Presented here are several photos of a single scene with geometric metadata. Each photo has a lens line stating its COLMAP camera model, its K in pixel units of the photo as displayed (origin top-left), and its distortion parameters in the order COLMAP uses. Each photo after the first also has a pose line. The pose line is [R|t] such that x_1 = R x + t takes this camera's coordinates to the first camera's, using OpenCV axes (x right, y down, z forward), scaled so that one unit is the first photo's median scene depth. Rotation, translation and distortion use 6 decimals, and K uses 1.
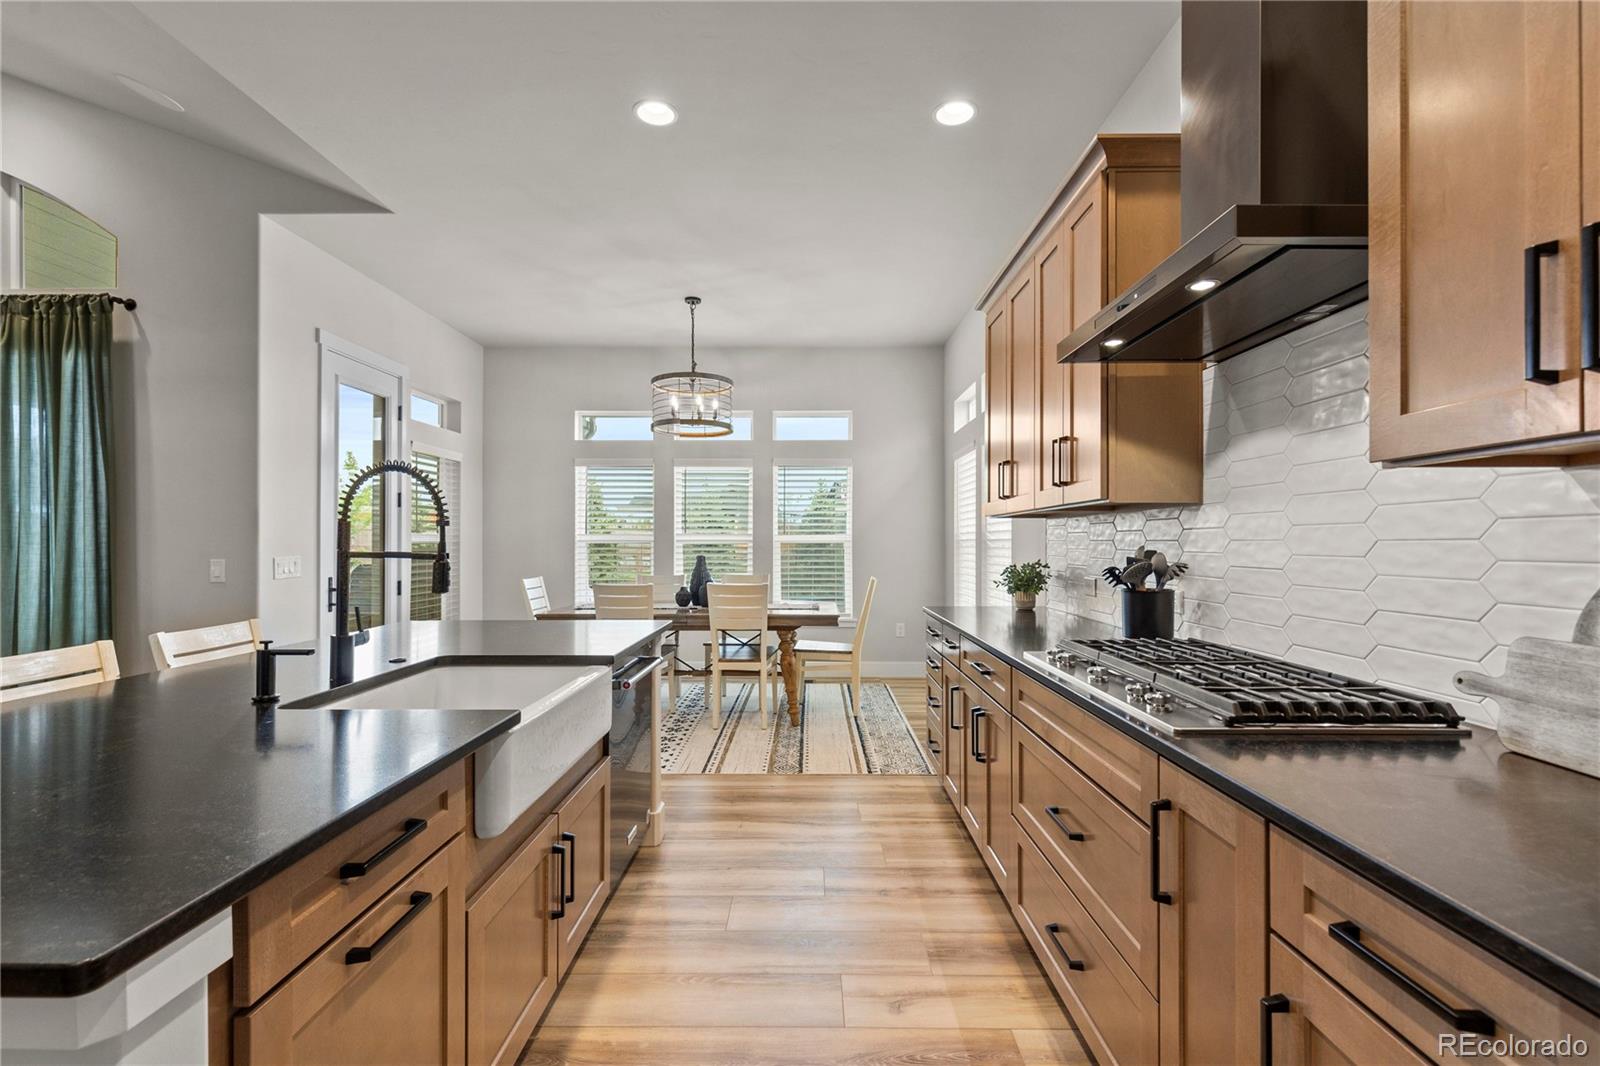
lens RADIAL K [[724.2, 0, 801.9], [0, 724.2, 540.6], [0, 0, 1]] dist [0.004776, -0.001379]
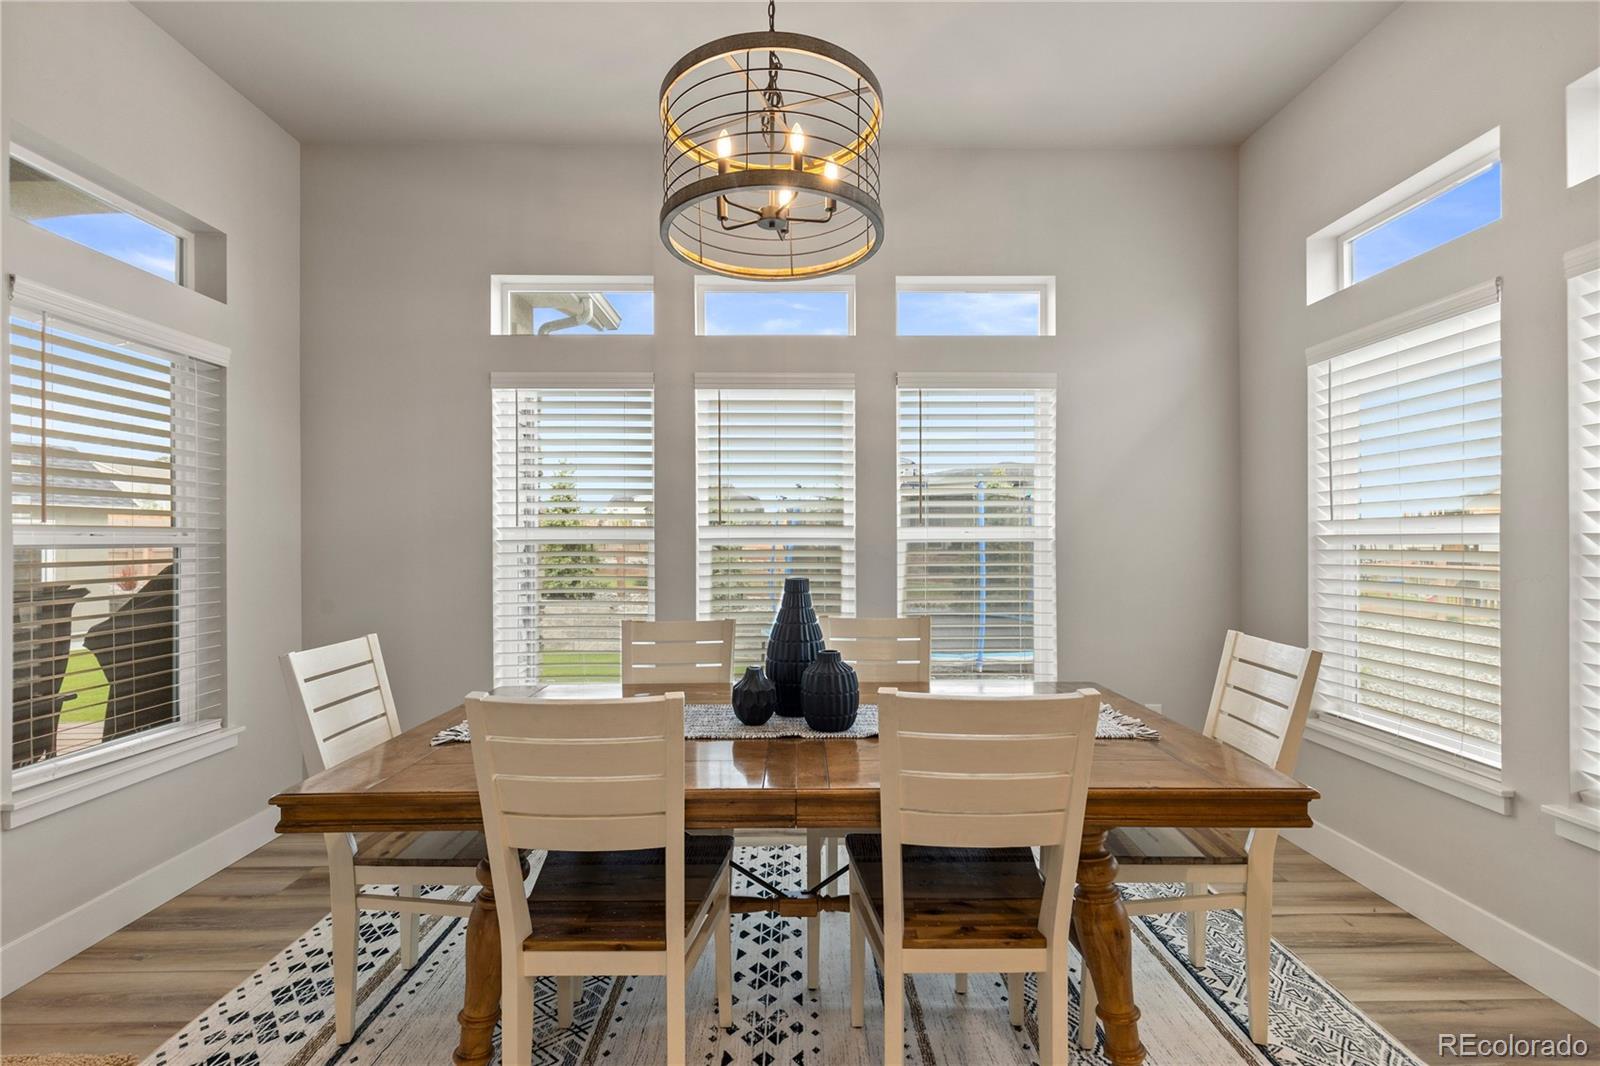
lens RADIAL K [[724.2, 0, 805.6], [0, 724.2, 538.3], [0, 0, 1]] dist [0.004776, -0.001379]
pose [[0.999417, -0.003653, 0.033956, -0.203053], [0.003621, 0.999993, 0.001012, -0.001409], [-0.033959, -0.000889, 0.999423, 0.867673]]
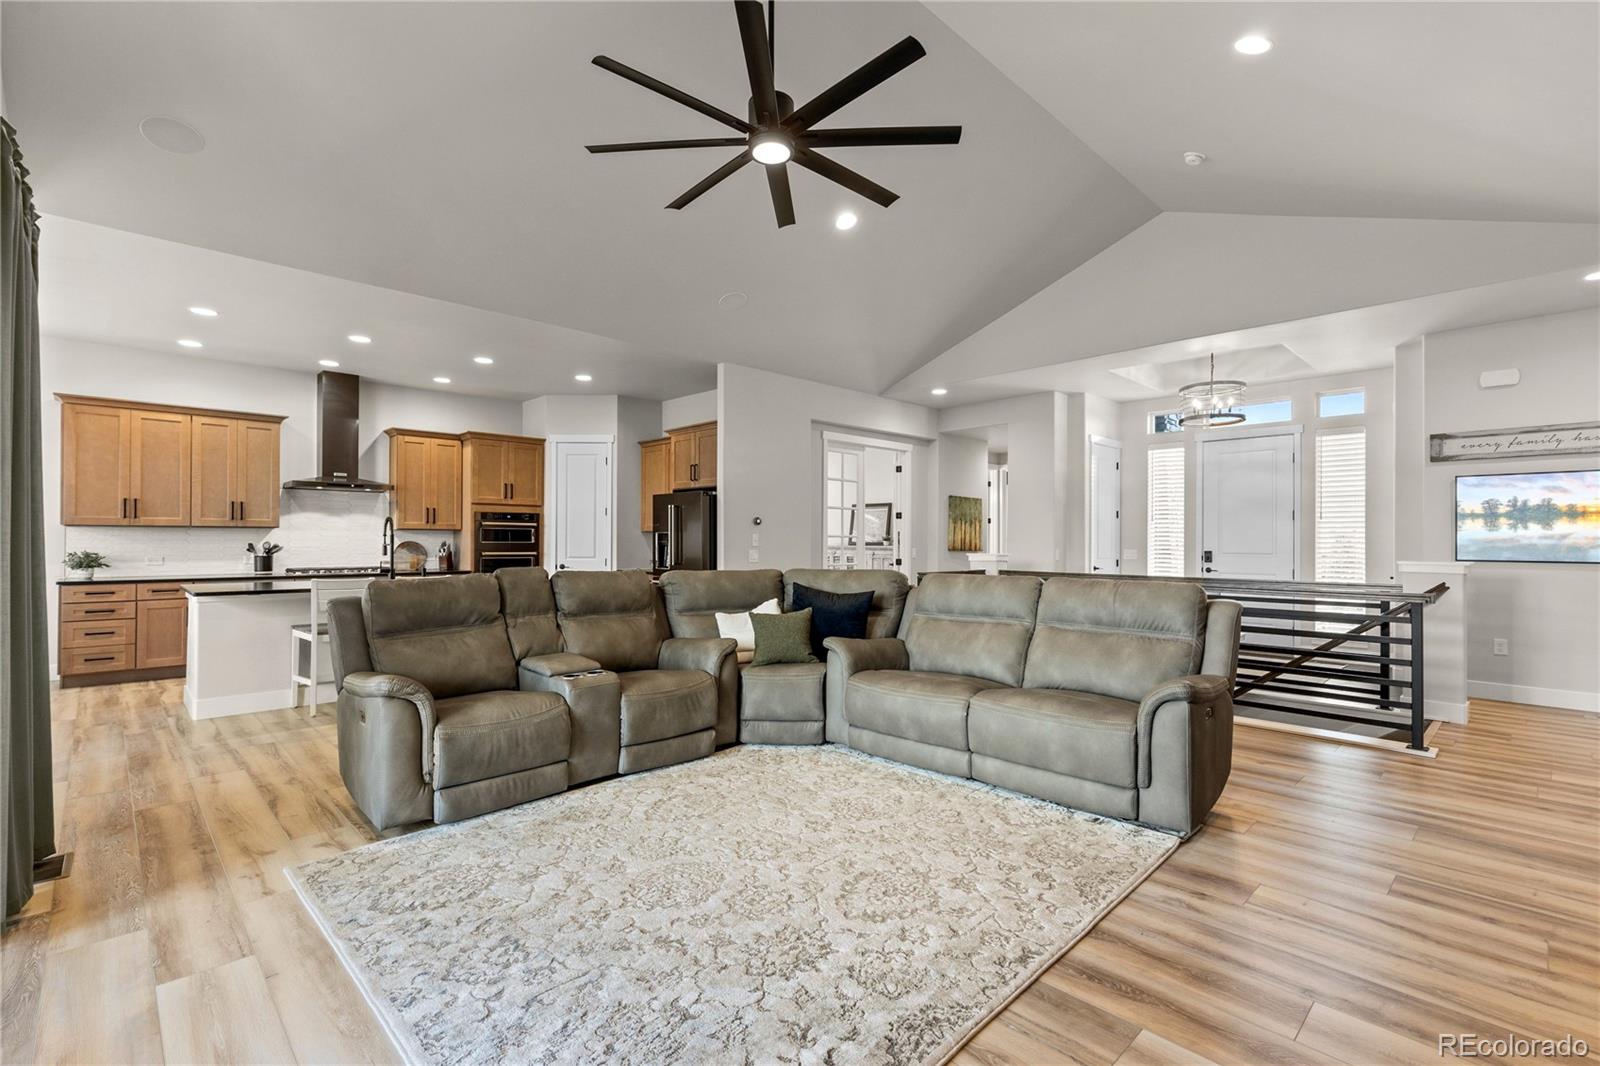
lens RADIAL K [[724.2, 0, 809.2], [0, 724.2, 536.4], [0, 0, 1]] dist [0.004776, -0.001379]
pose [[-0.711939, 0.004695, 0.702225, -2.061228], [-0.002014, 0.999960, -0.008728, 0.004413], [-0.702238, -0.007628, -0.711901, 0.964312]]
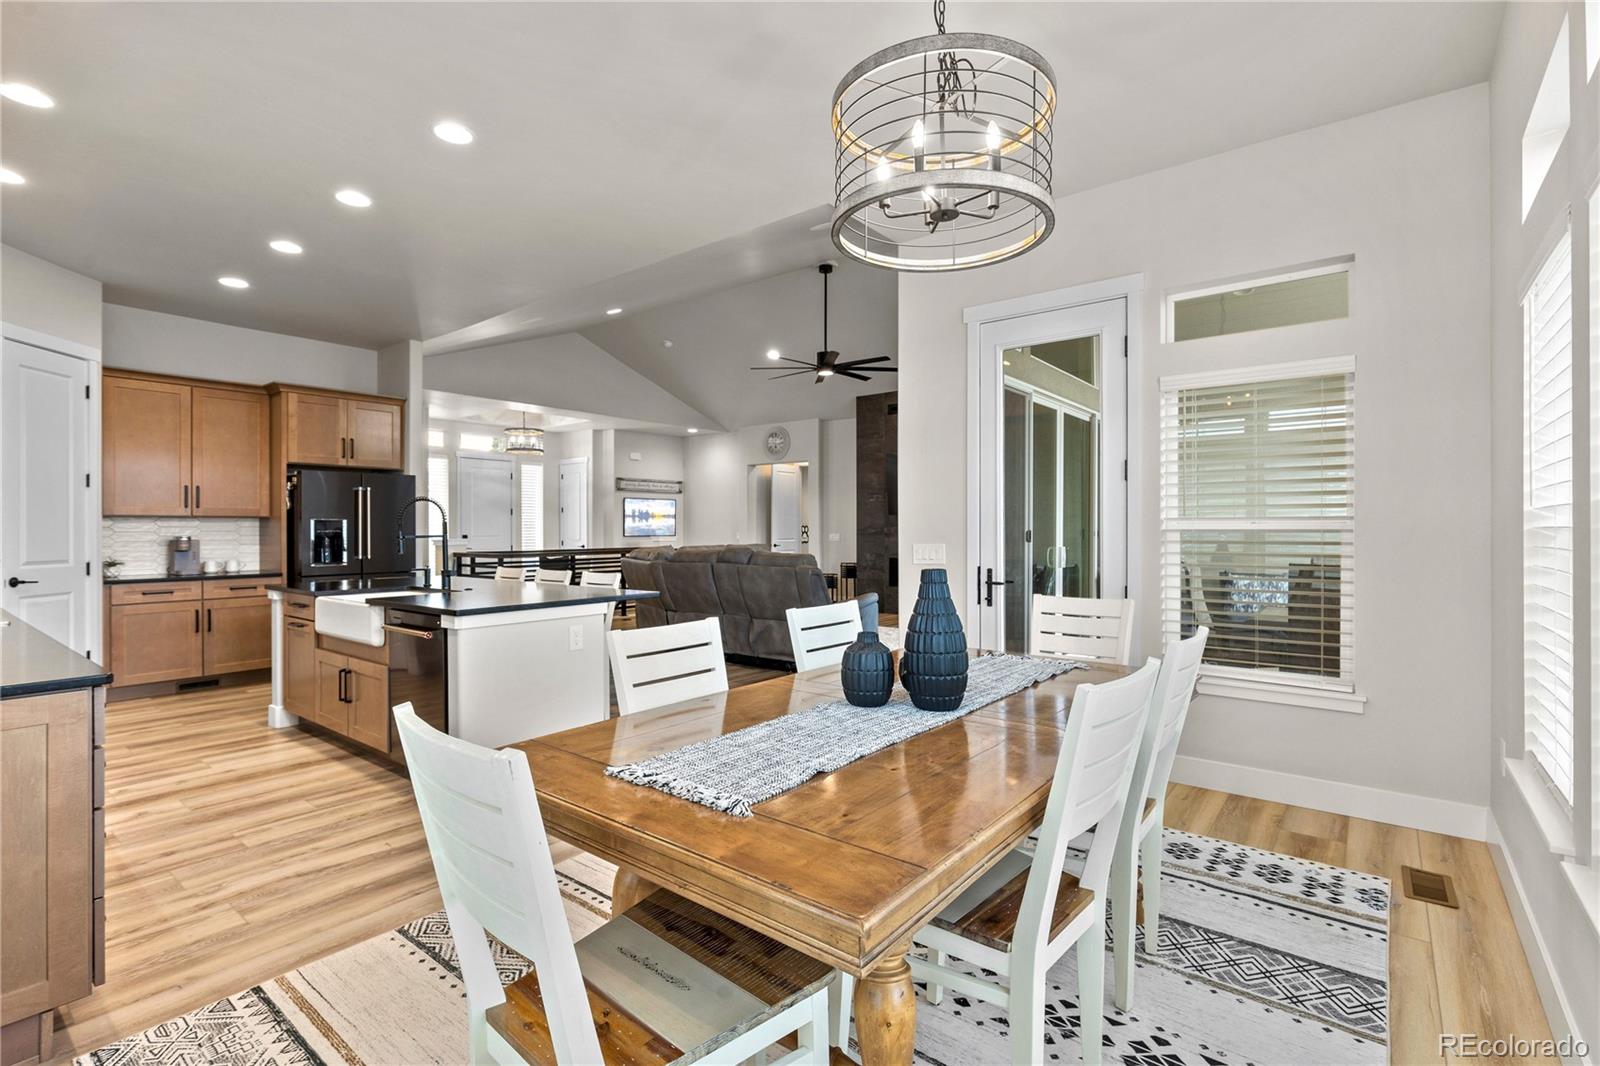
lens RADIAL K [[724.2, 0, 799.1], [0, 724.2, 527.8], [0, 0, 1]] dist [0.004776, -0.001379]
pose [[-0.609452, 0.003785, -0.792814, 0.264839], [0.004009, 0.999991, 0.001692, -0.002674], [0.792813, -0.002147, -0.609461, 1.614442]]
